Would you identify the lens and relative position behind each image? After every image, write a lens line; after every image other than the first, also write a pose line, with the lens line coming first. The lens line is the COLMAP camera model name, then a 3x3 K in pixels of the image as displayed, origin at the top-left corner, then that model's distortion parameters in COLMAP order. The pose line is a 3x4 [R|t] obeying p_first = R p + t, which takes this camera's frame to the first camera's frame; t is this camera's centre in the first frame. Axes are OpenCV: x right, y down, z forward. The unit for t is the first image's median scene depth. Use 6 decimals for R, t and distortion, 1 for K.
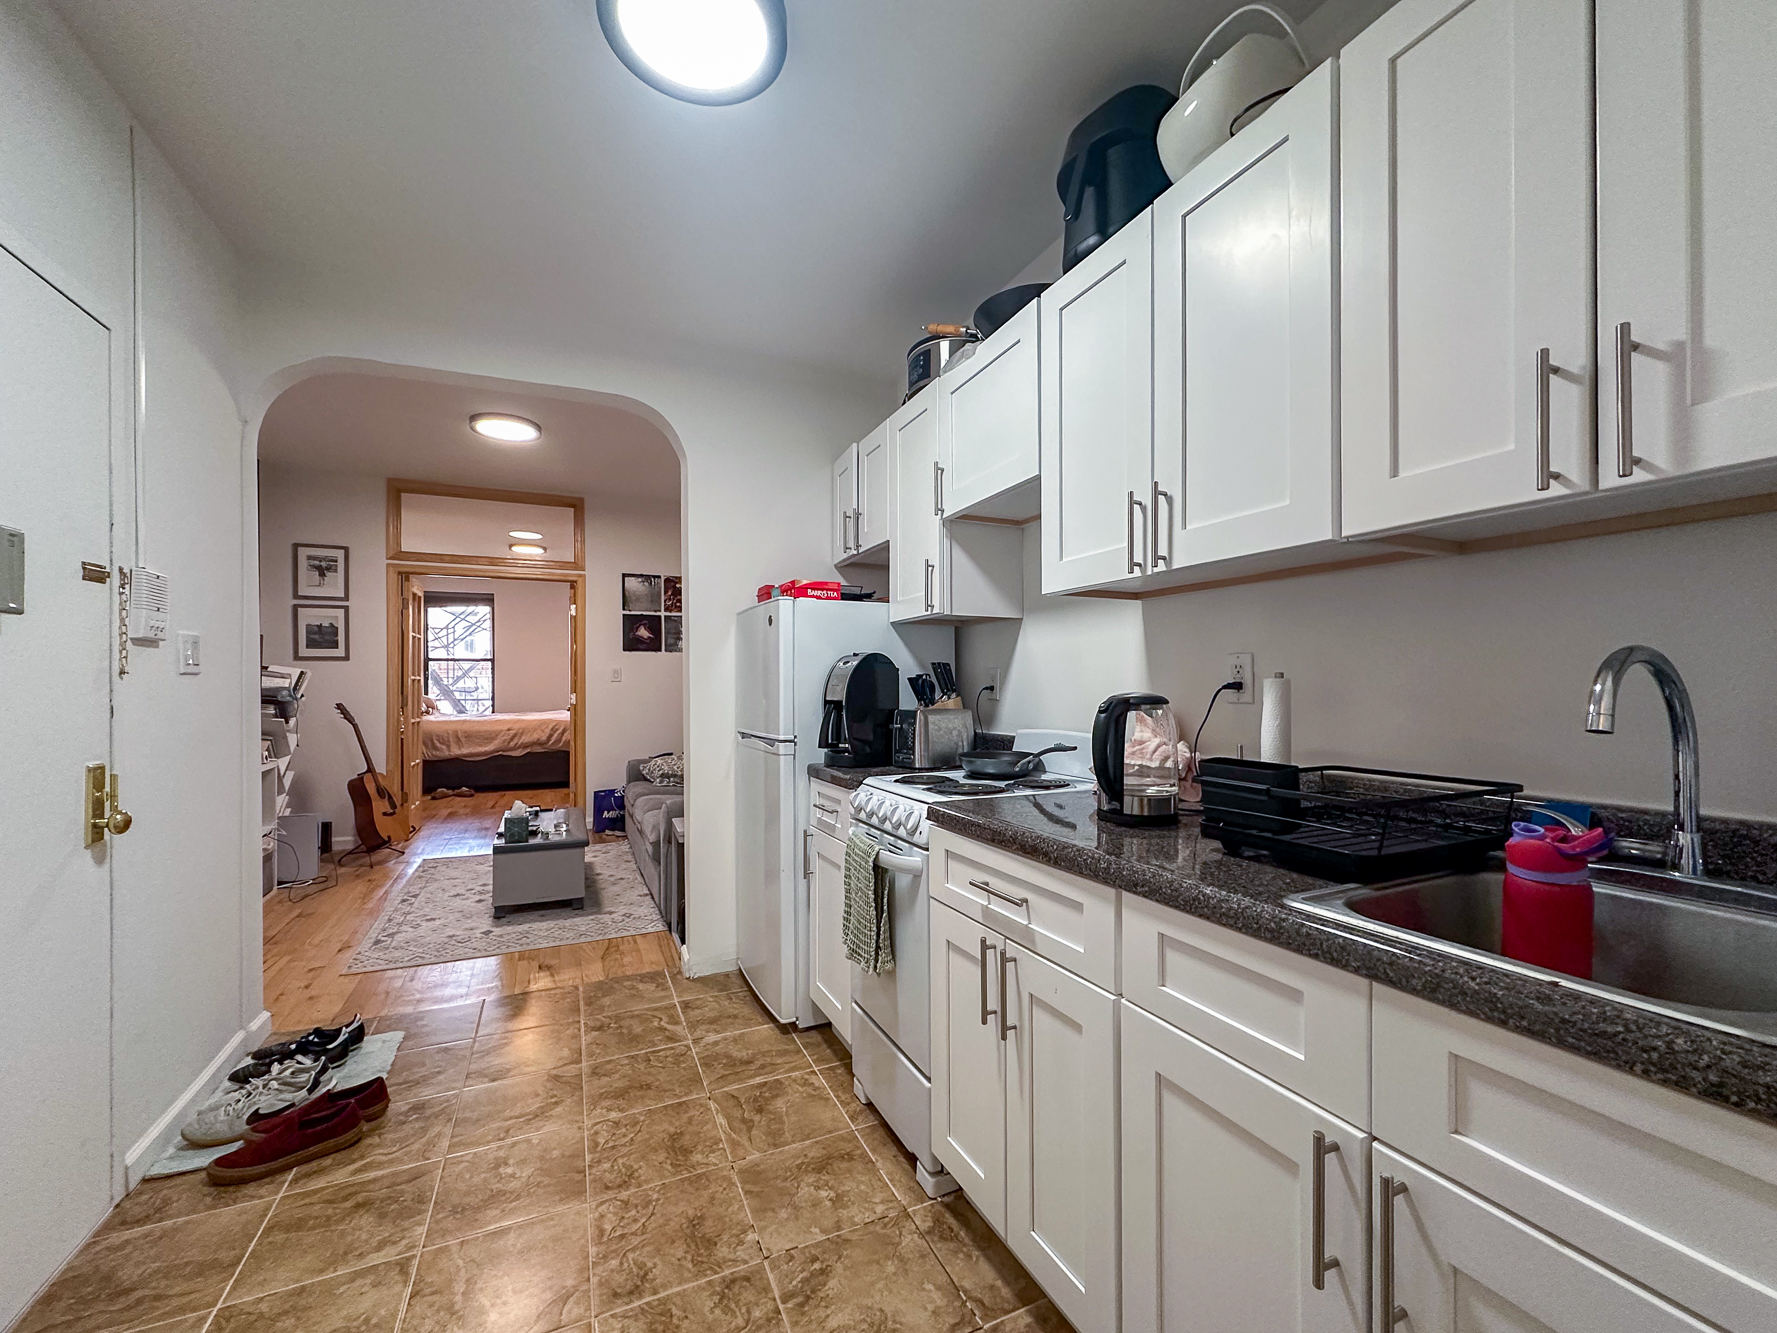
lens RADIAL K [[717.2, 0, 886.2], [0, 717.2, 682.1], [0, 0, 1]] dist [0.000244, 0.000080]
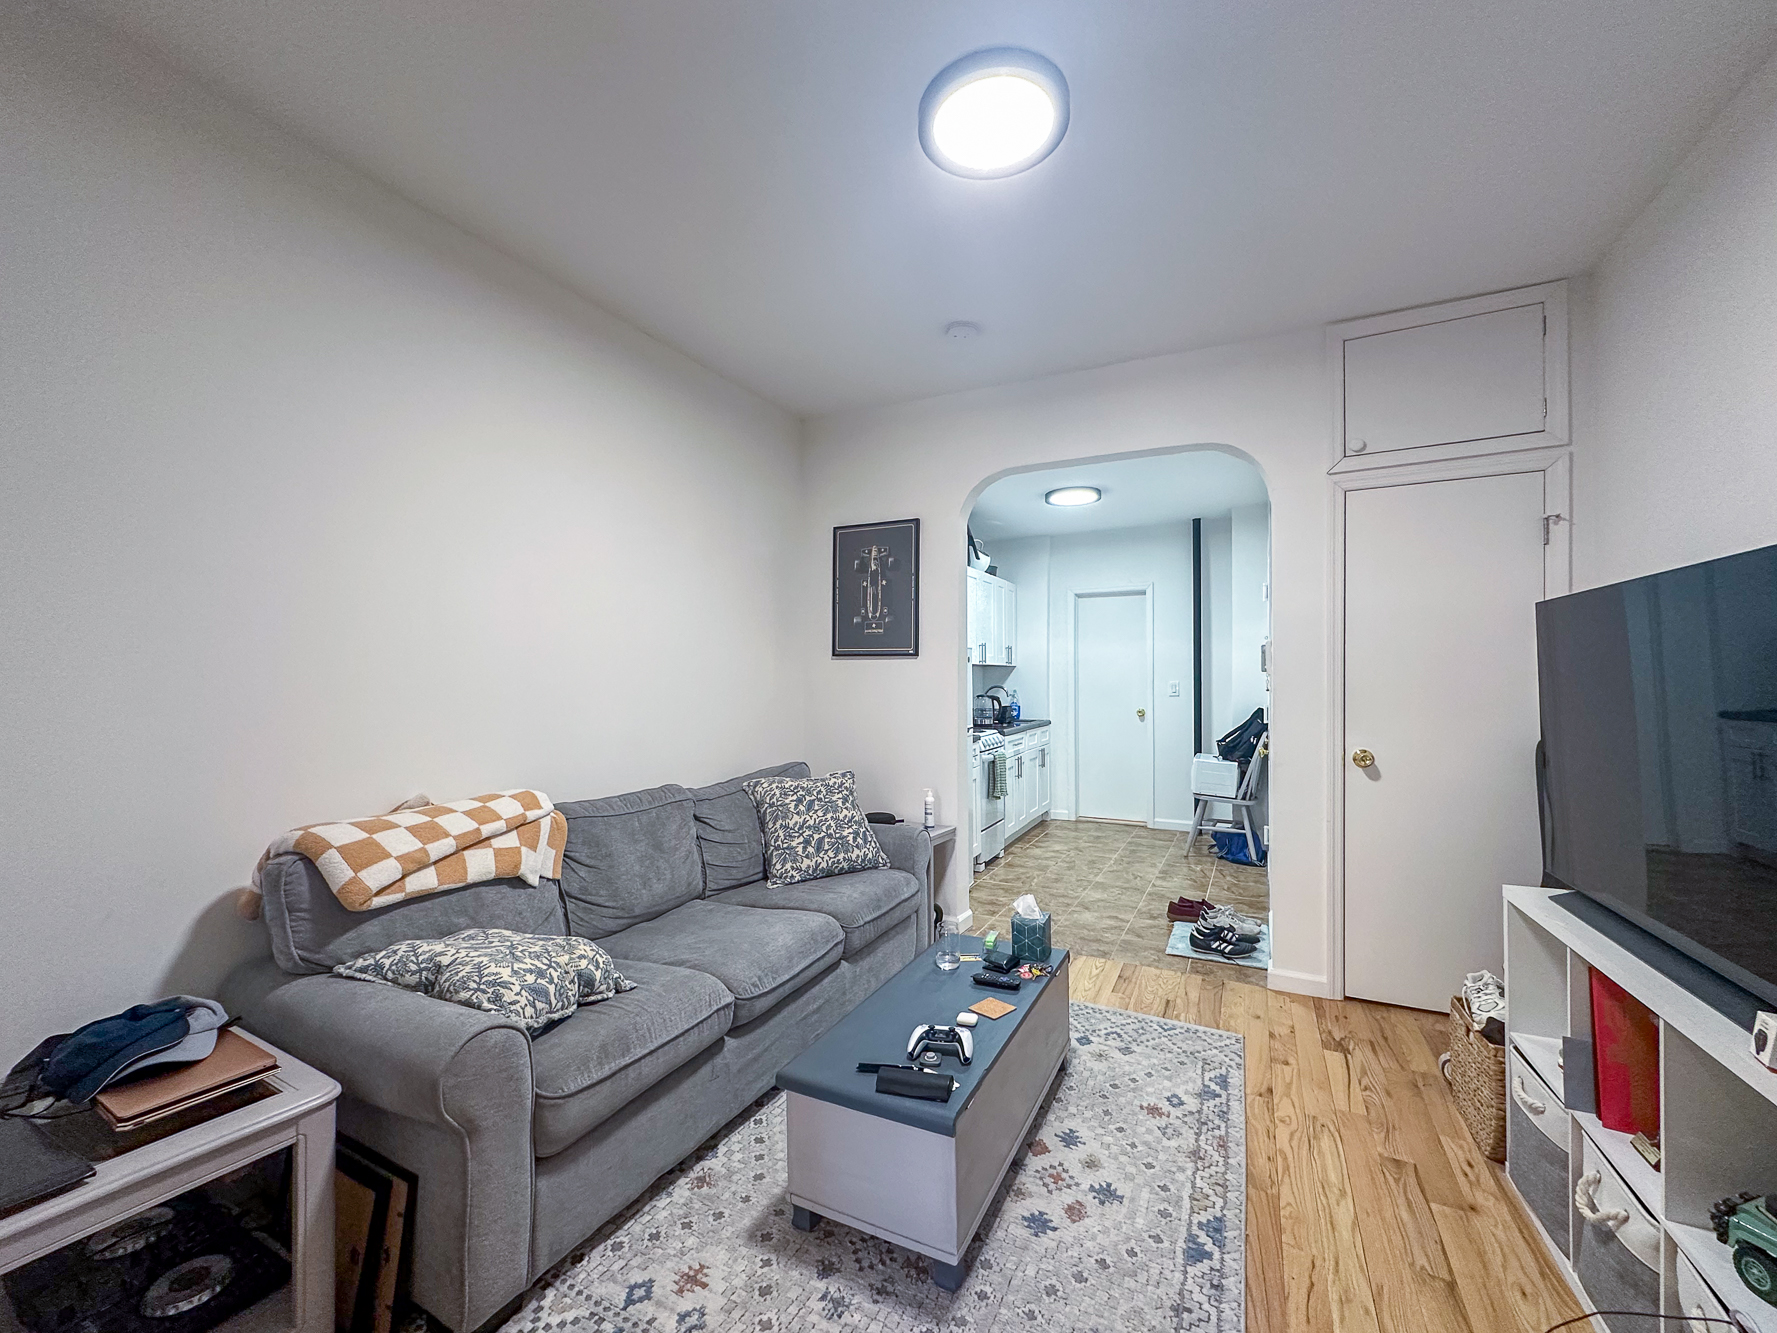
lens RADIAL K [[715.6, 0, 884.5], [0, 715.6, 675.1], [0, 0, 1]] dist [-0.000805, -0.000084]
pose [[-0.616134, 0.011326, 0.787560, -0.679711], [0.007267, 0.999936, -0.008695, -0.016847], [-0.787608, 0.000367, -0.616177, 1.082462]]
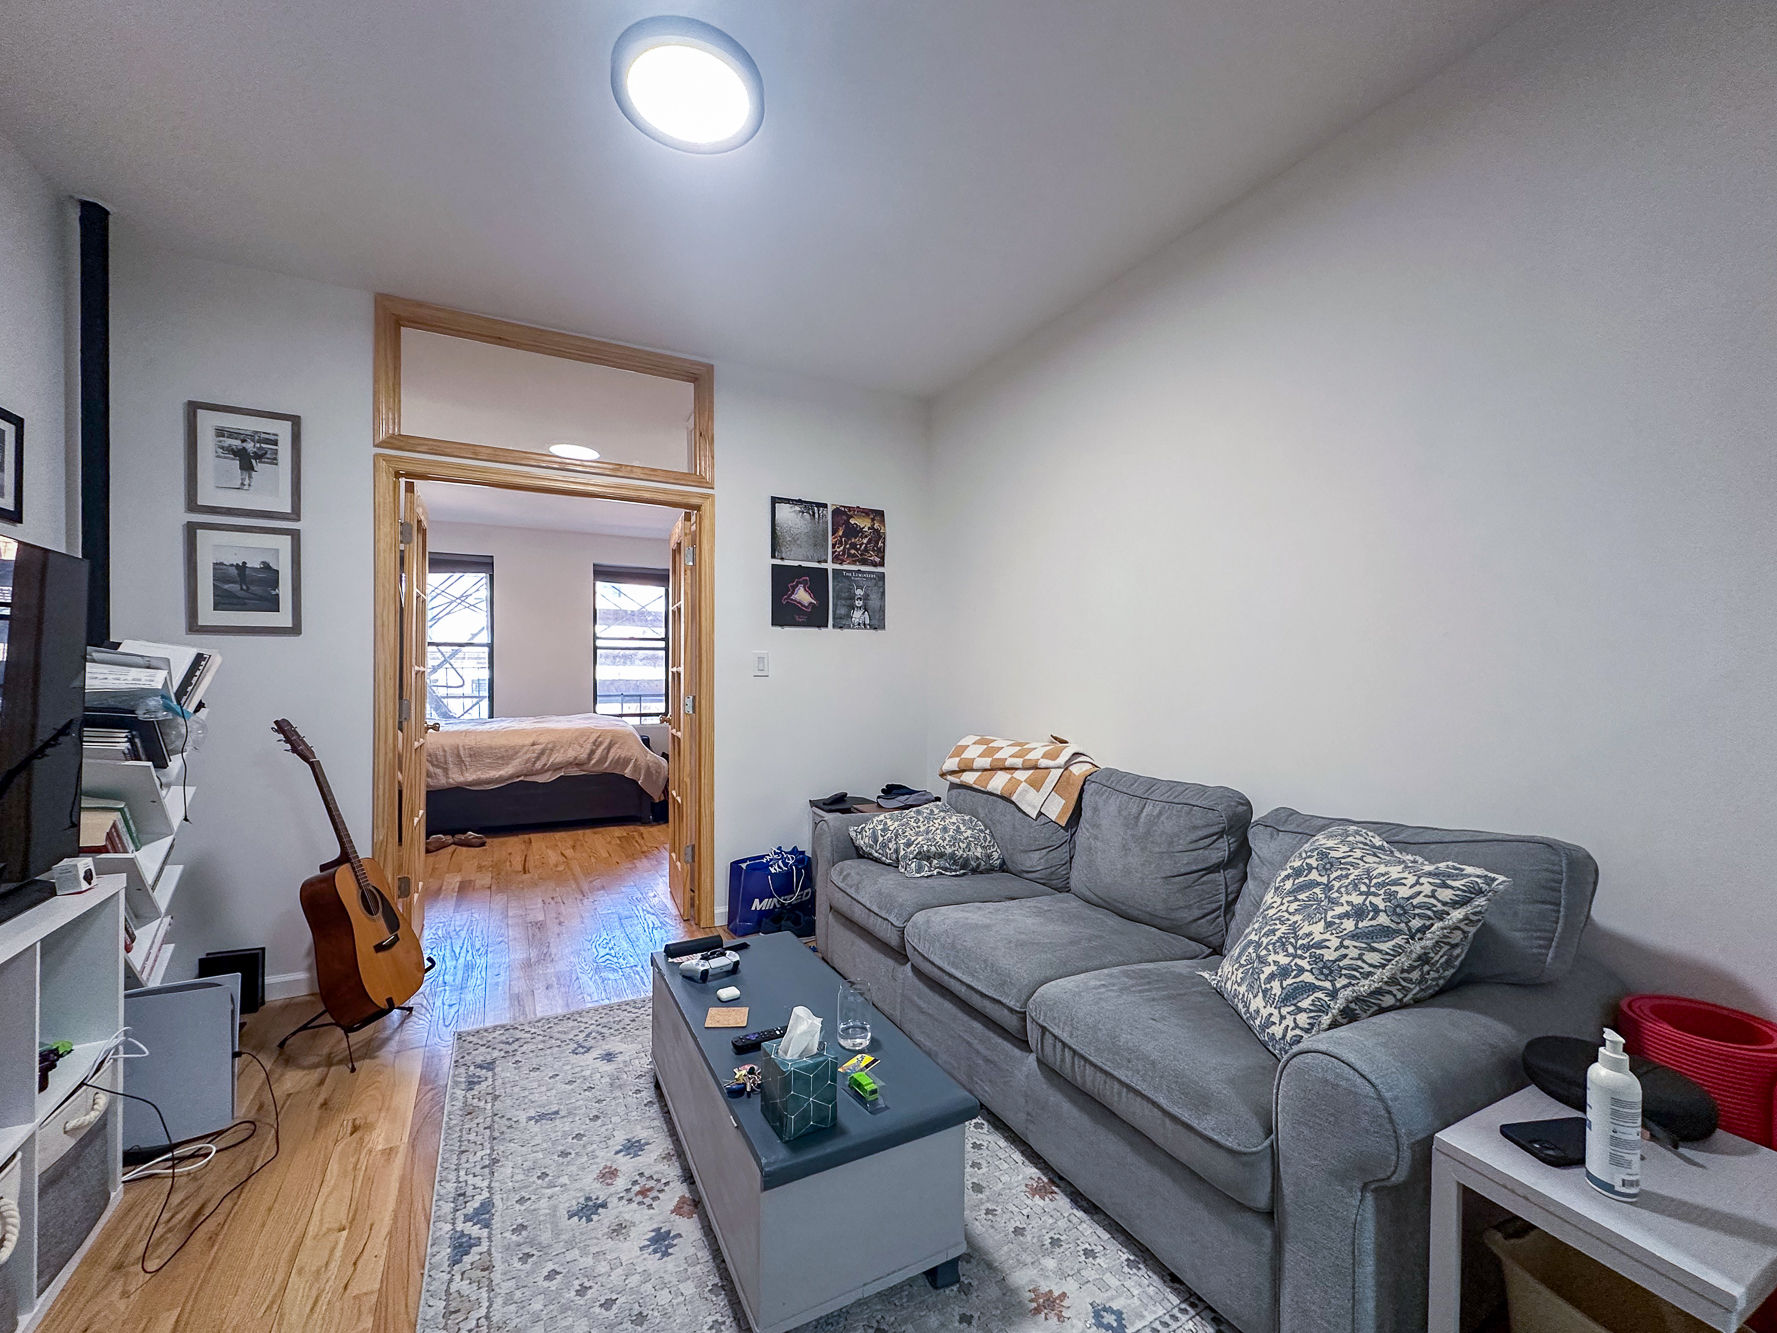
lens RADIAL K [[715.6, 0, 884.5], [0, 715.6, 675.1], [0, 0, 1]] dist [-0.000805, -0.000084]
pose [[0.998391, 0.004678, 0.056504, -0.357665], [-0.004739, 0.999988, 0.000943, -0.003468], [-0.056499, -0.001209, 0.998402, 0.461405]]
